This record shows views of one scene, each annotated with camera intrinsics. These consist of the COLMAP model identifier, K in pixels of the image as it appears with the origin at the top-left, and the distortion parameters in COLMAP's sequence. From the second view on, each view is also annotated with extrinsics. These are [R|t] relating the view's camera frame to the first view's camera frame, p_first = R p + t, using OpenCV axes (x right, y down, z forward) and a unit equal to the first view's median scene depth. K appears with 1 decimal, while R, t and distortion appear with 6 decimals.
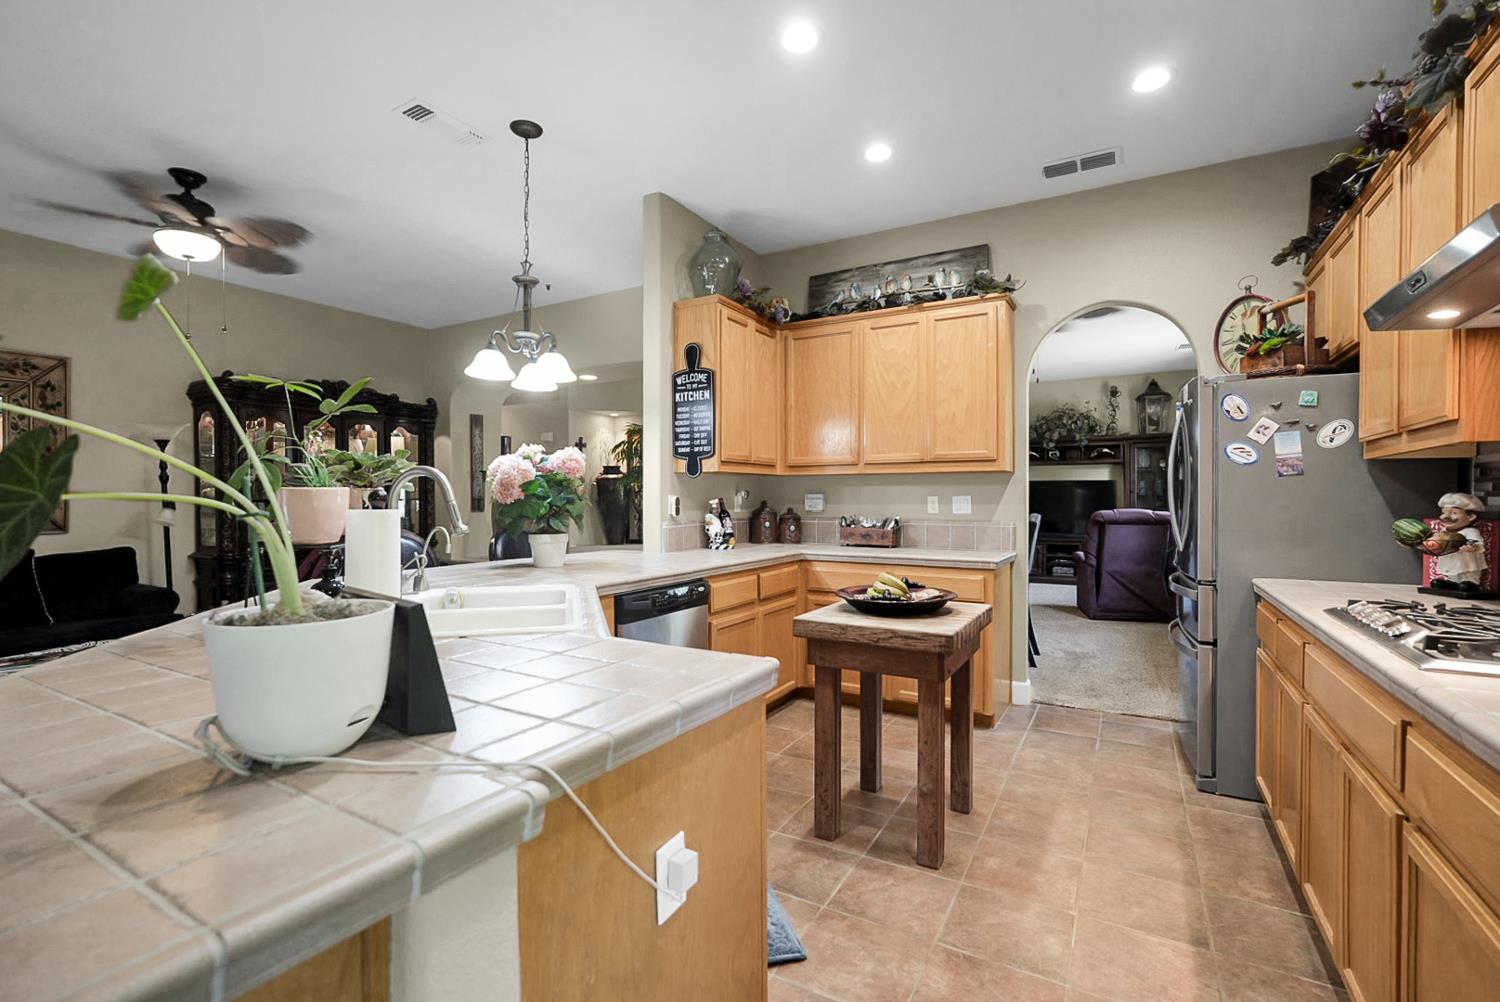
lens RADIAL K [[648.3, 0, 753.9], [0, 648.3, 498.5], [0, 0, 1]] dist [-0.018231, 0.009612]
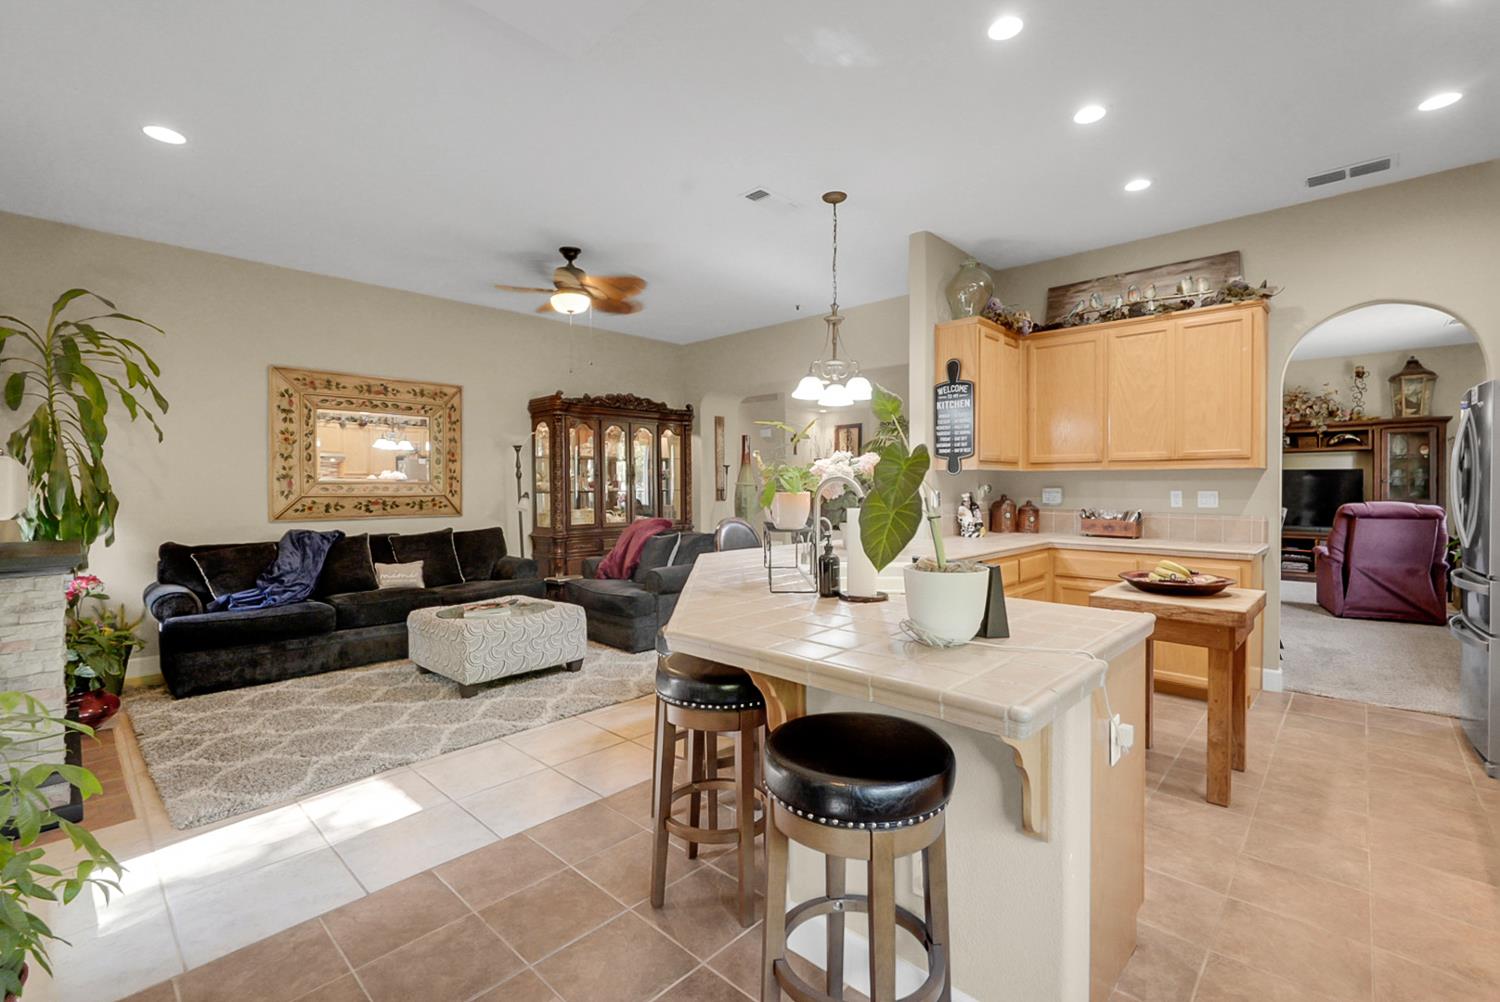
lens RADIAL K [[654.6, 0, 759.3], [0, 654.6, 488.2], [0, 0, 1]] dist [-0.012210, 0.006725]
pose [[0.975725, 0.002723, -0.218982, -0.176310], [-0.001324, 0.999978, 0.006535, -0.015728], [0.218995, -0.006086, 0.975707, -0.218282]]
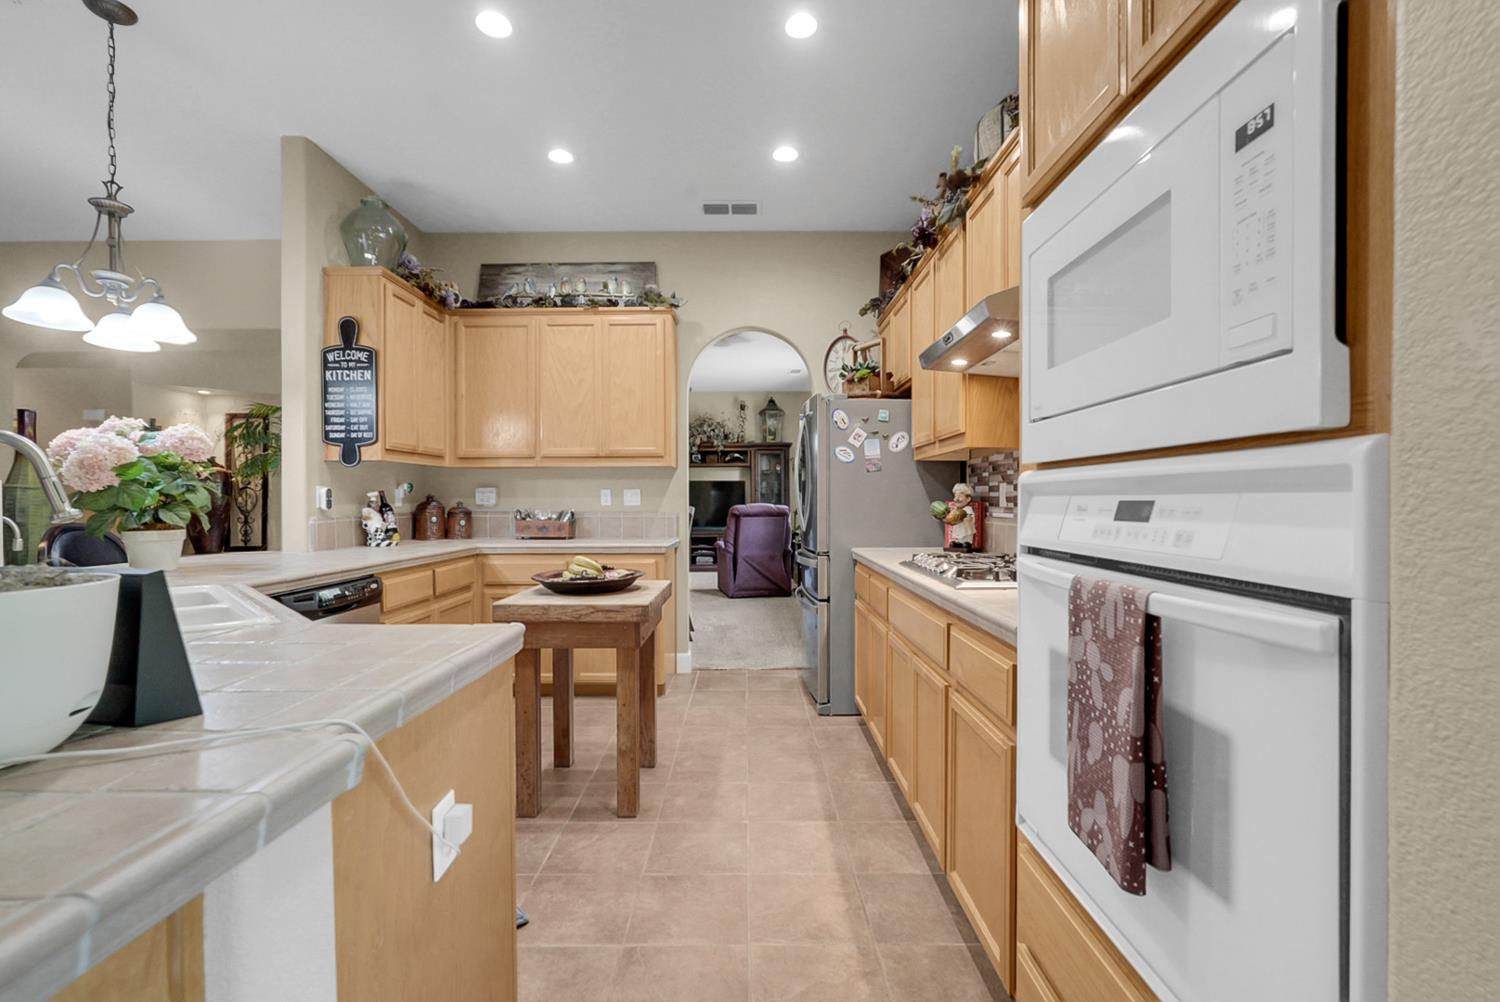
lens RADIAL K [[641.3, 0, 735.3], [0, 641.3, 500.4], [0, 0, 1]] dist [-0.020336, 0.009495]
pose [[0.873021, -0.004465, 0.487662, -0.058316], [0.004883, 0.999988, 0.000415, 0.016542], [-0.487658, 0.002019, 0.873032, -0.028060]]
